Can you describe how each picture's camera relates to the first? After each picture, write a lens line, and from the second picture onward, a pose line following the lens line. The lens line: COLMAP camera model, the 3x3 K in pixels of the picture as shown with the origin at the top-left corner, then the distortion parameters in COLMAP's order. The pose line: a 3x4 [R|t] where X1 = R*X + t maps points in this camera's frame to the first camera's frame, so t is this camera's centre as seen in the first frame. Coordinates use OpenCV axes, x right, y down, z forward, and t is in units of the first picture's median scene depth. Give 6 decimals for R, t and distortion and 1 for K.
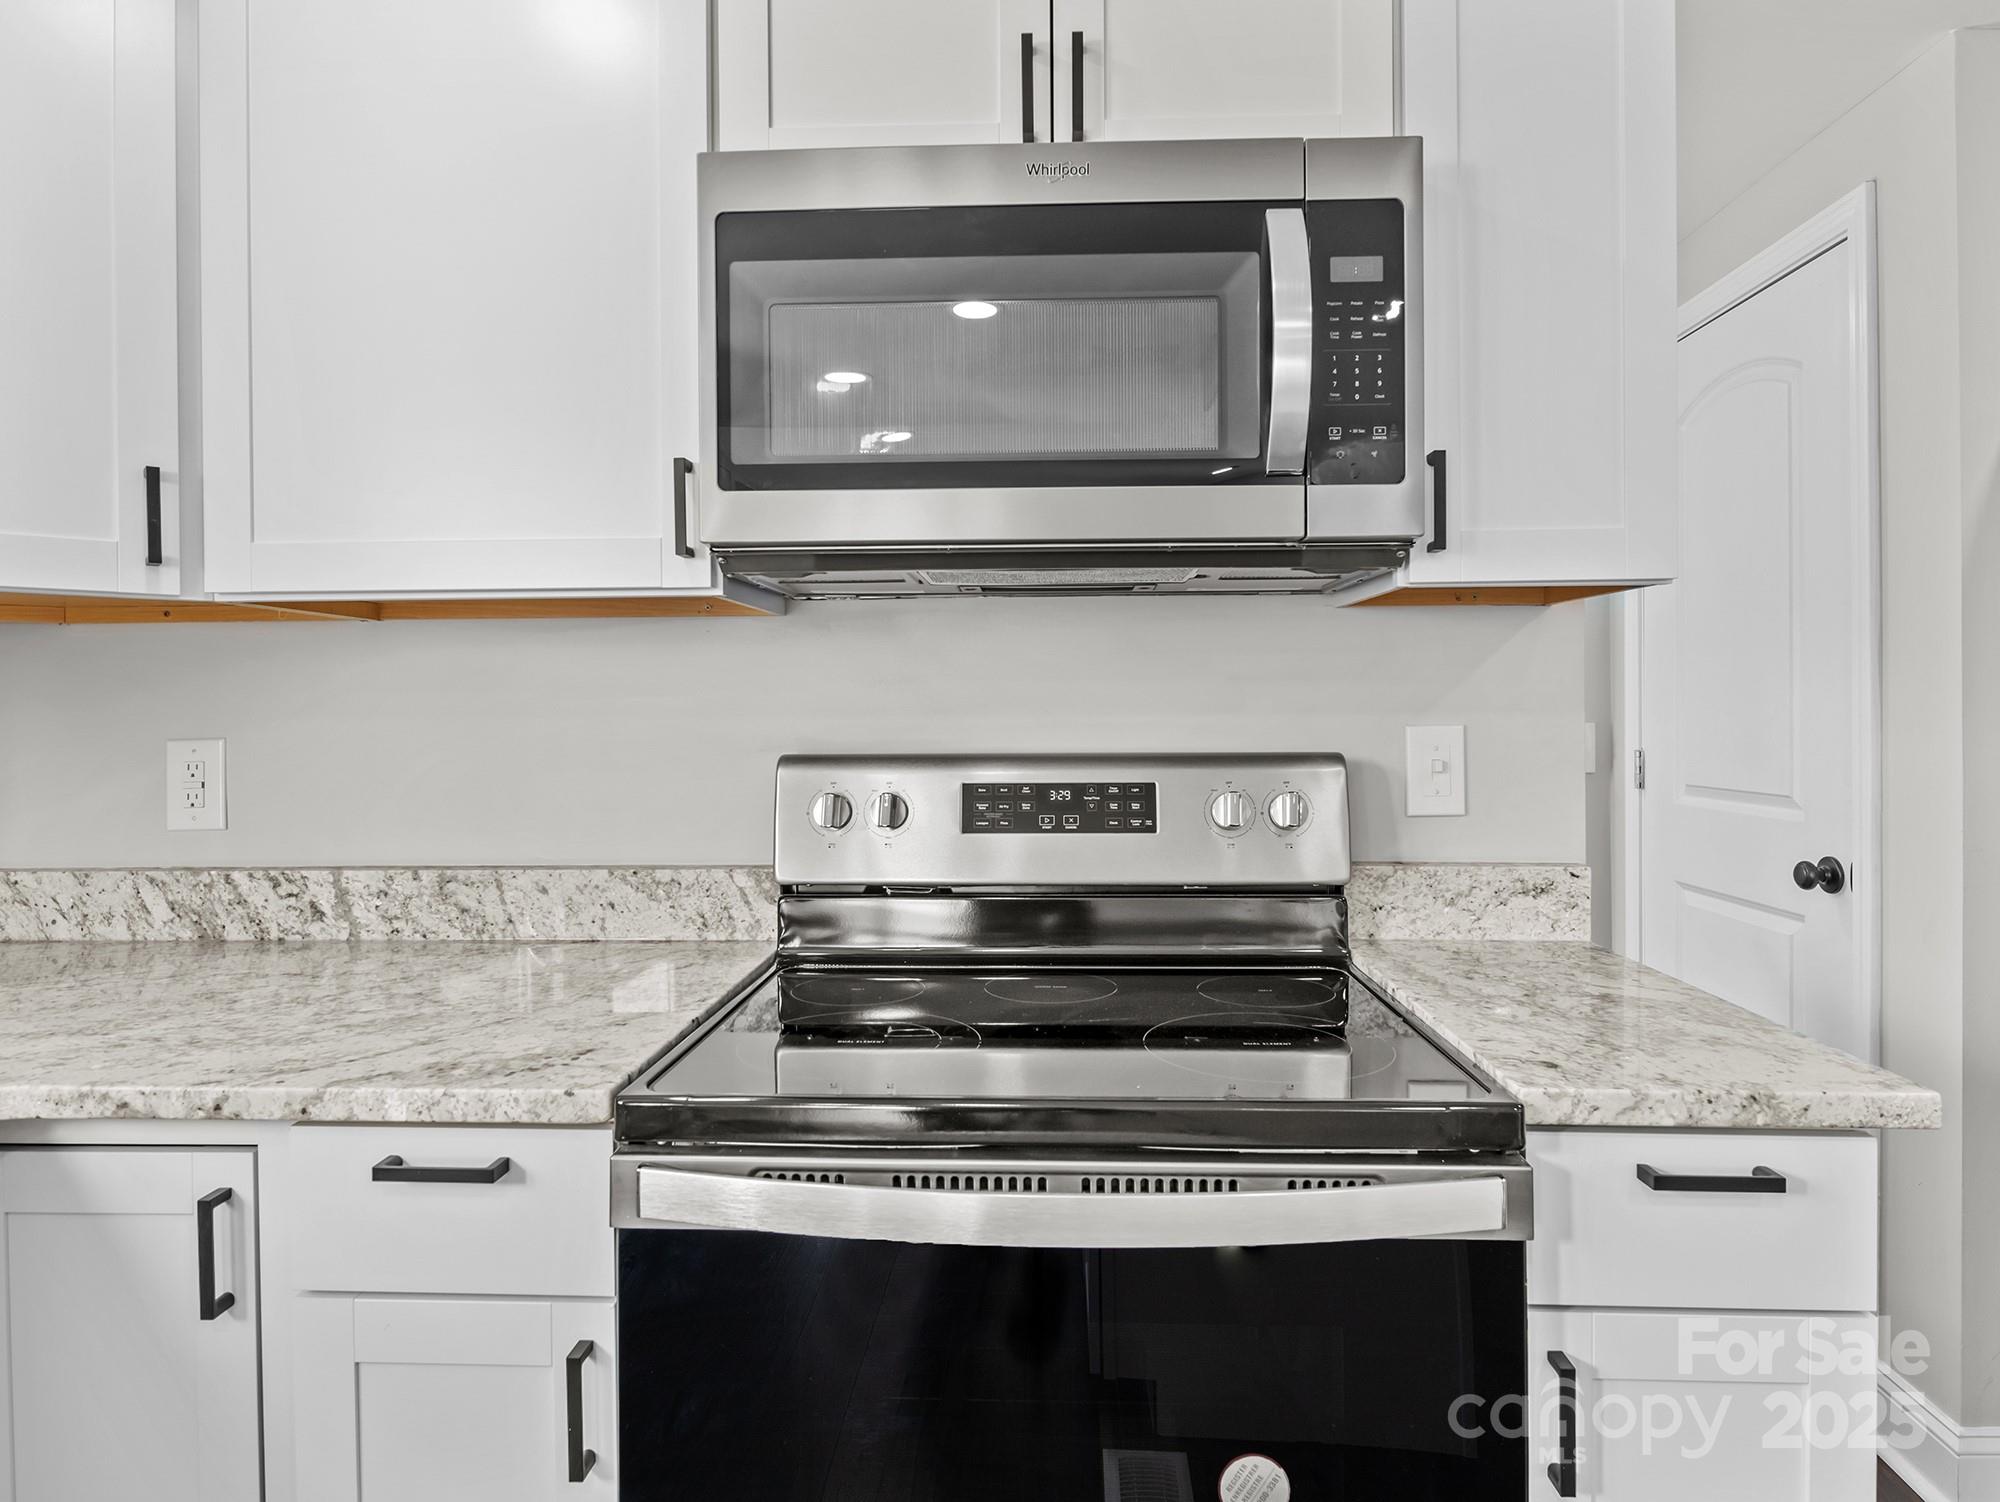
lens RADIAL K [[1239.4, 0, 998.8], [0, 1239.4, 743.4], [0, 0, 1]] dist [0.001230, -0.000873]
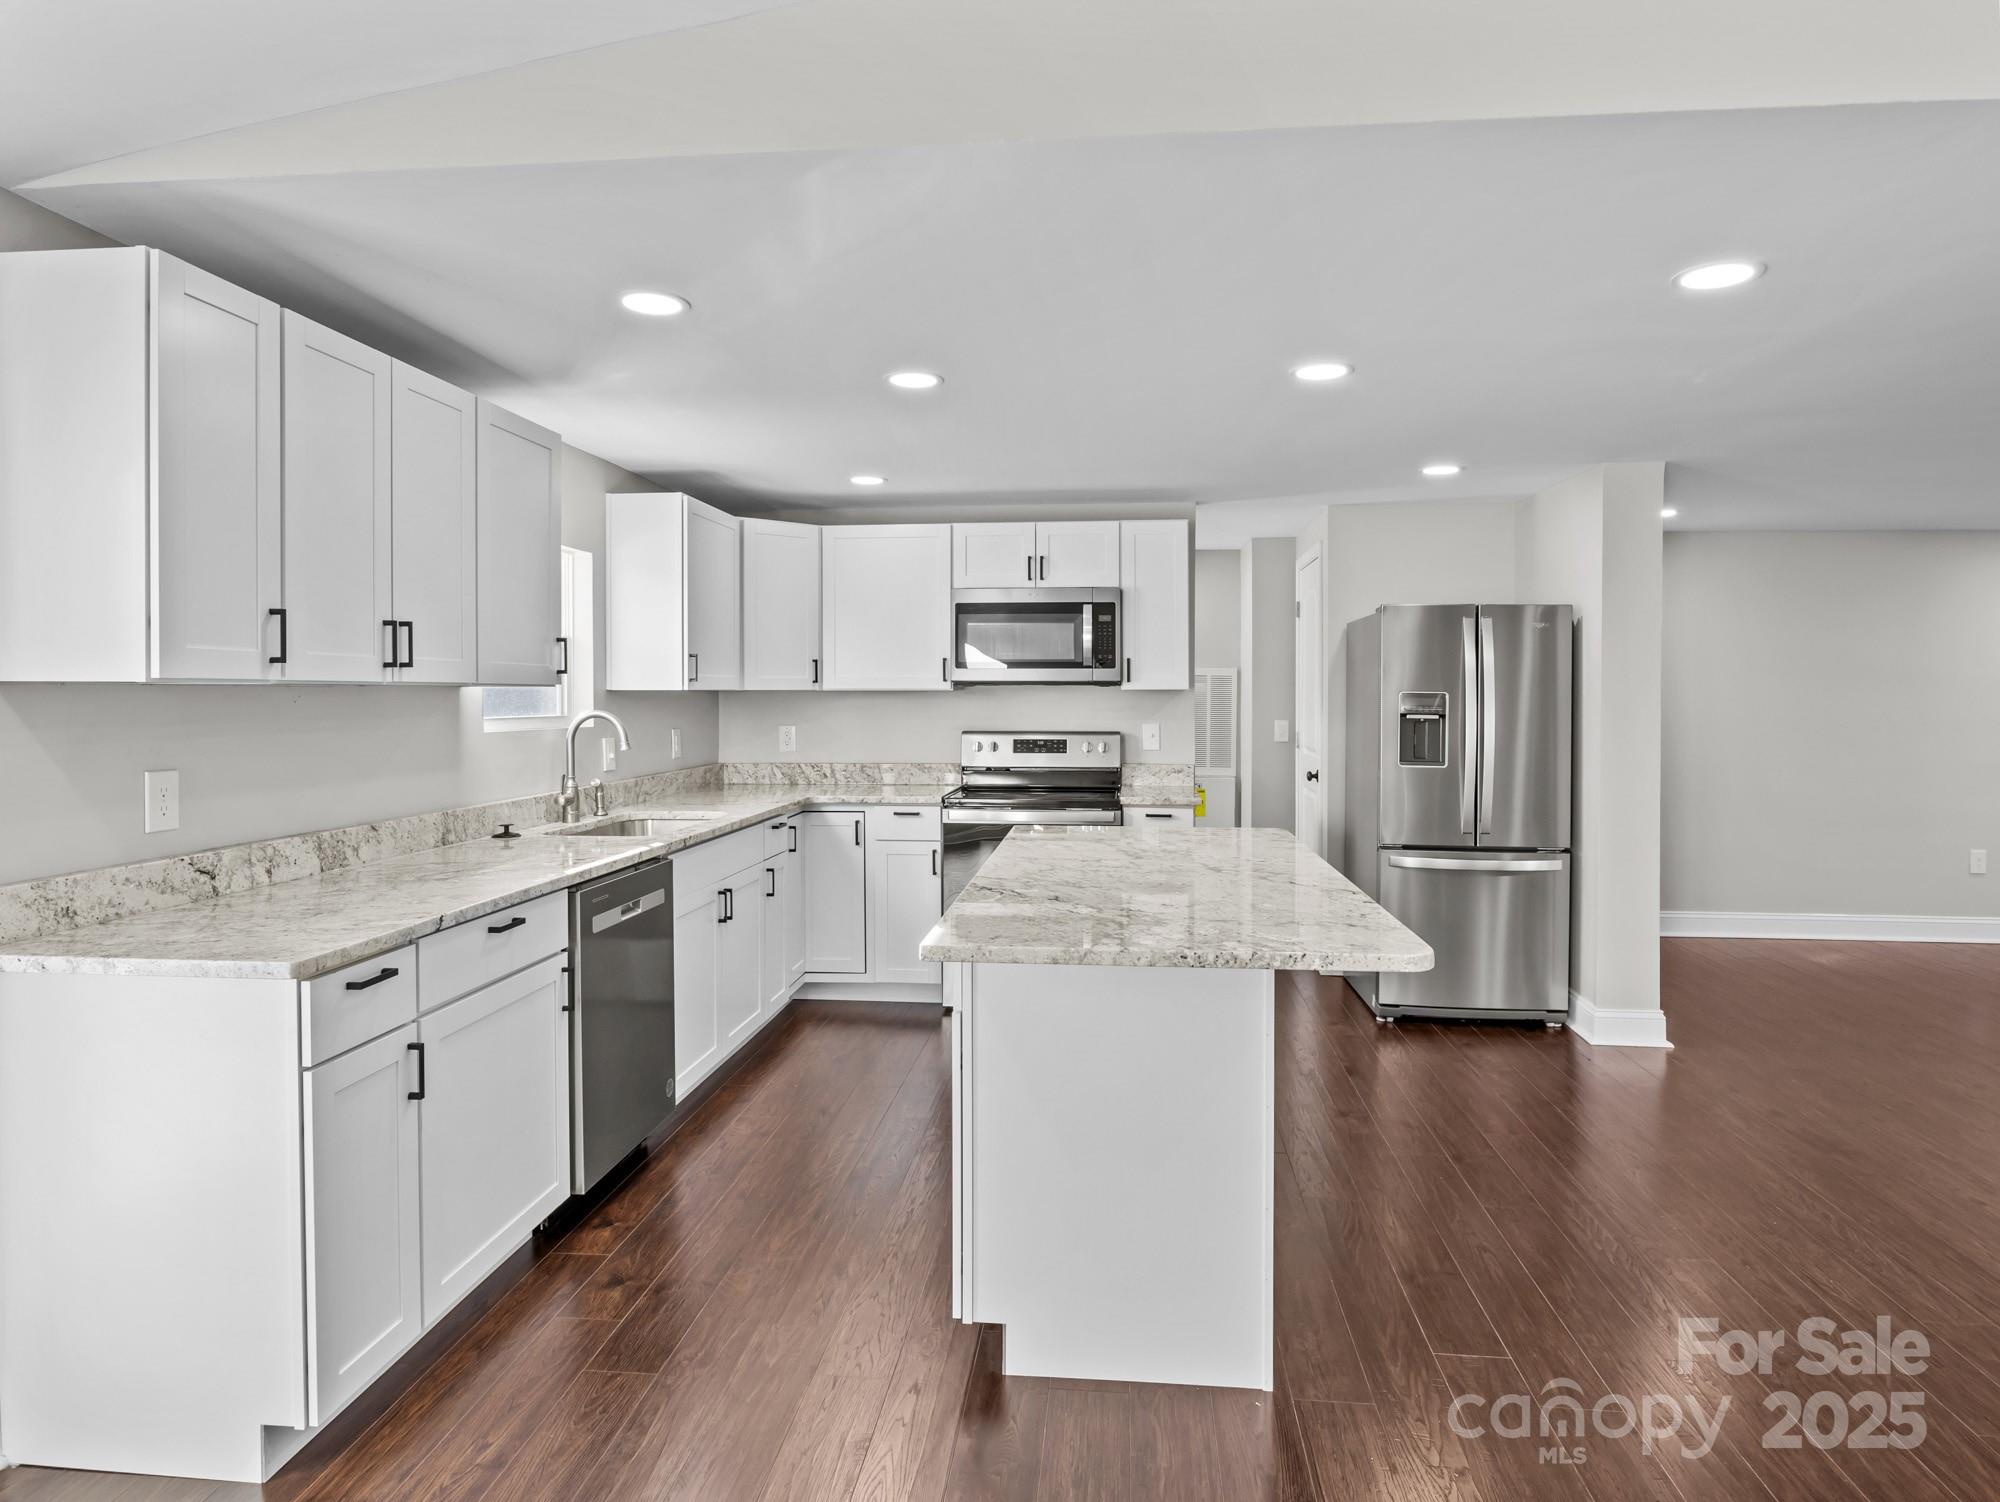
lens RADIAL K [[1239.4, 0, 999.2], [0, 1239.4, 740.4], [0, 0, 1]] dist [0.001230, -0.000873]
pose [[0.998254, 0.007106, -0.058634, 0.145403], [-0.006110, 0.999834, 0.017139, -0.026836], [0.058746, -0.016751, 0.998132, -2.684224]]
